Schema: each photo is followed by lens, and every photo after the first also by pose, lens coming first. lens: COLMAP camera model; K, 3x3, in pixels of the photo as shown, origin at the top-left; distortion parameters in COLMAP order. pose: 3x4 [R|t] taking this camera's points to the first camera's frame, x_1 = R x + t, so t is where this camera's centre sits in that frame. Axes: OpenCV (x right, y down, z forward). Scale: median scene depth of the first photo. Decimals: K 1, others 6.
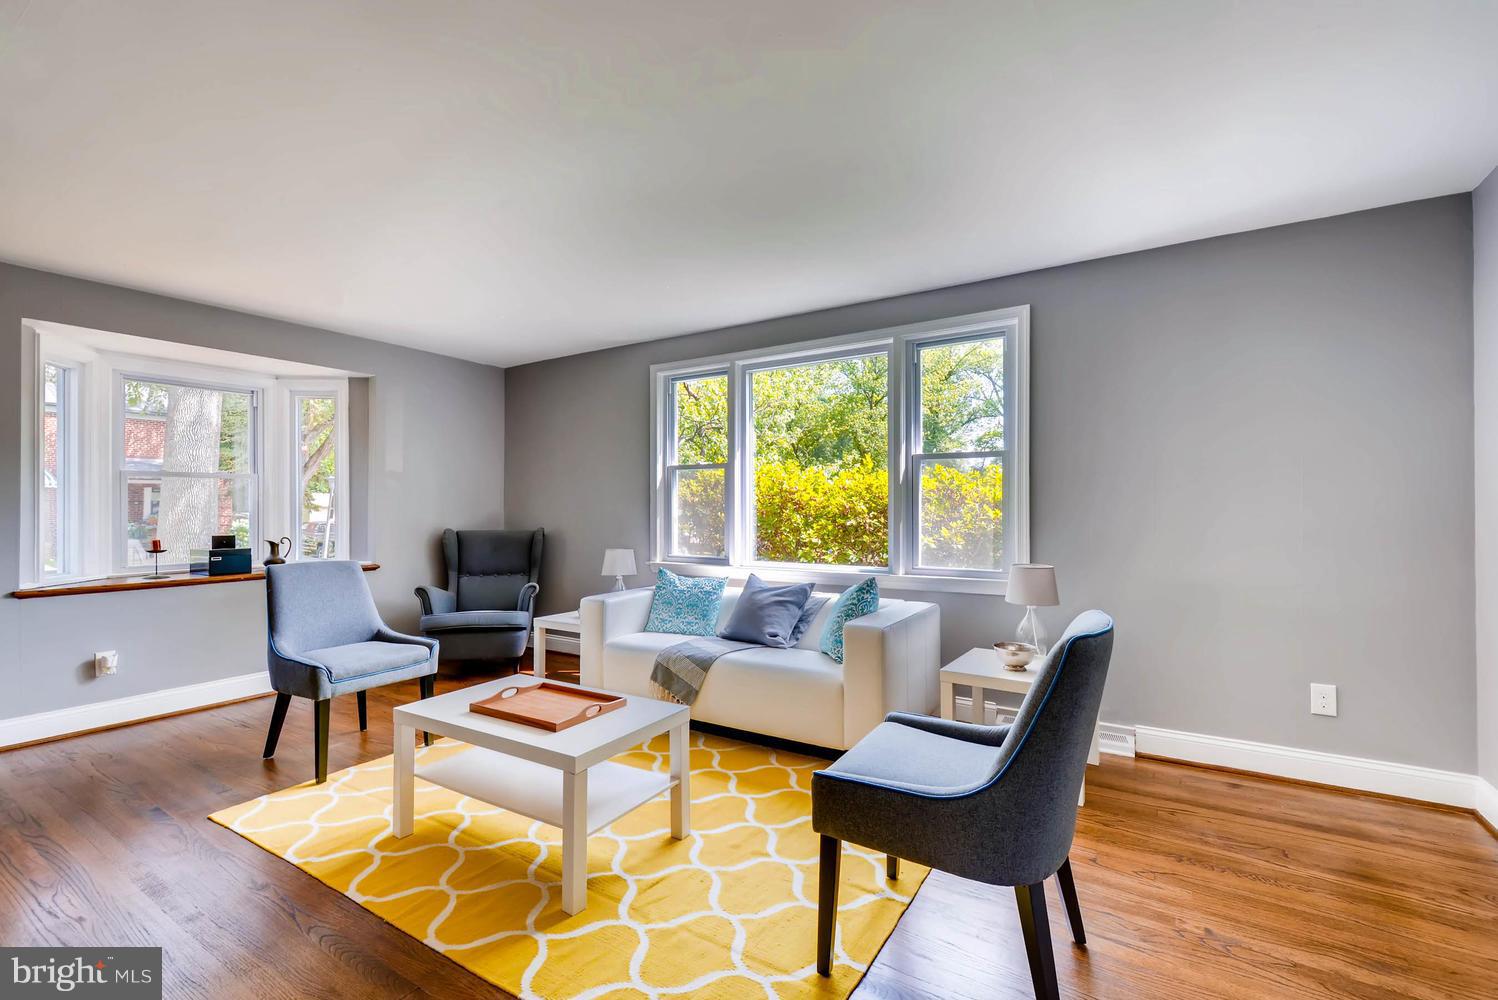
lens RADIAL K [[660.1, 0, 741.4], [0, 660.1, 509.0], [0, 0, 1]] dist [0.008987, -0.000541]
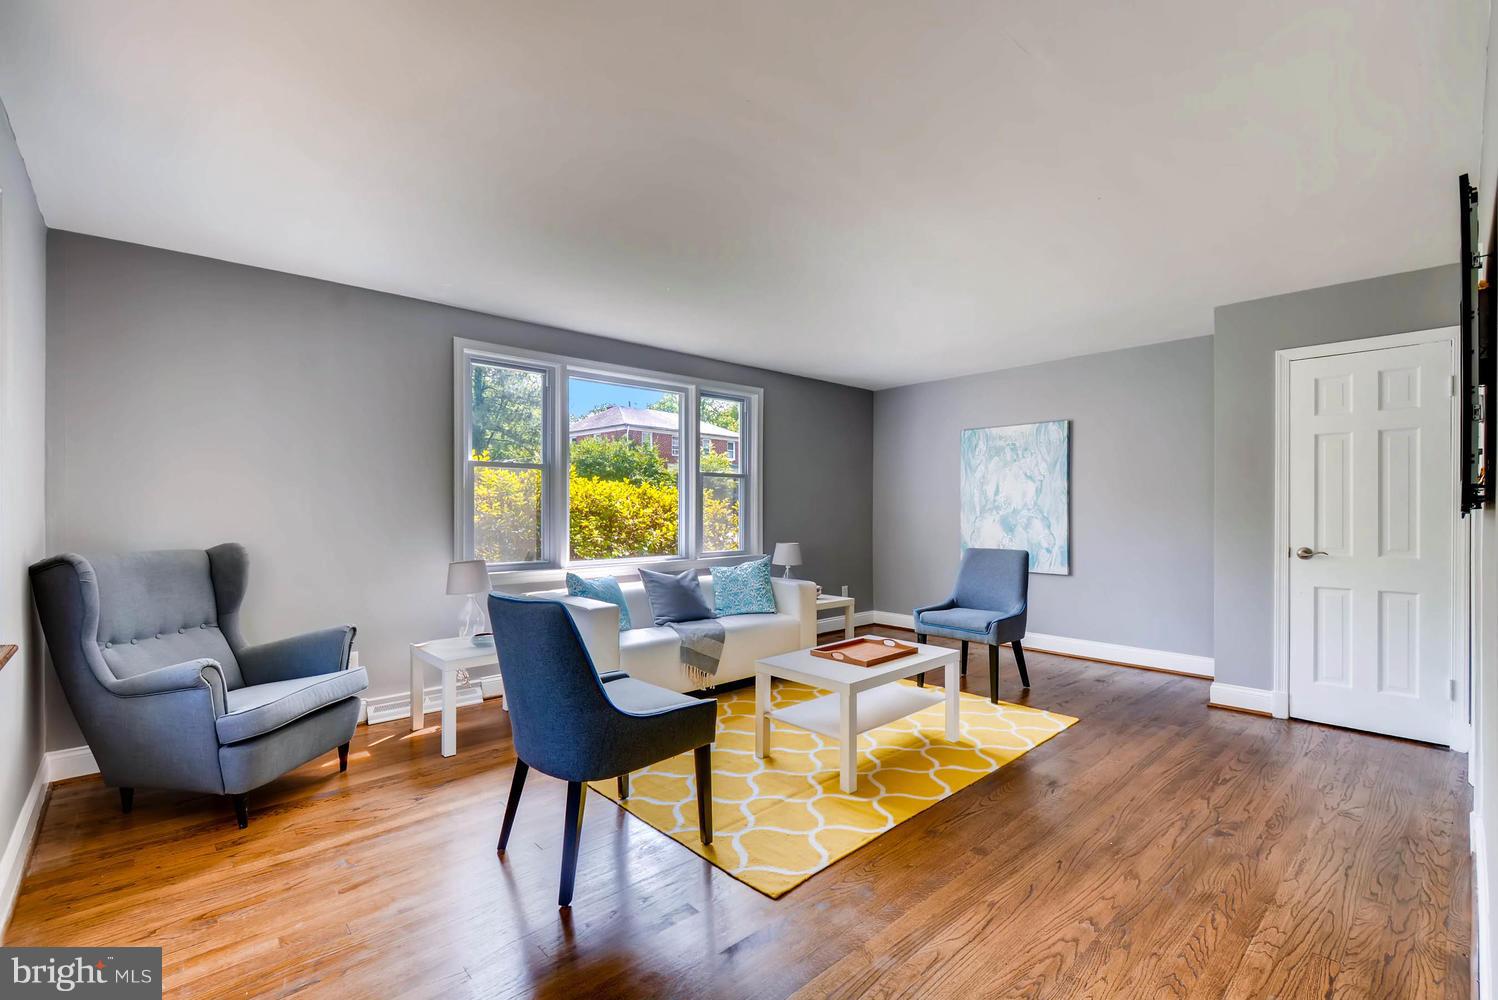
lens RADIAL K [[660.1, 0, 741.4], [0, 660.1, 509.0], [0, 0, 1]] dist [0.008987, -0.000541]
pose [[0.249248, 0.003489, 0.968433, -1.062456], [0.004863, 0.999976, -0.004854, 0.003119], [-0.968427, 0.005919, 0.249225, 0.566055]]
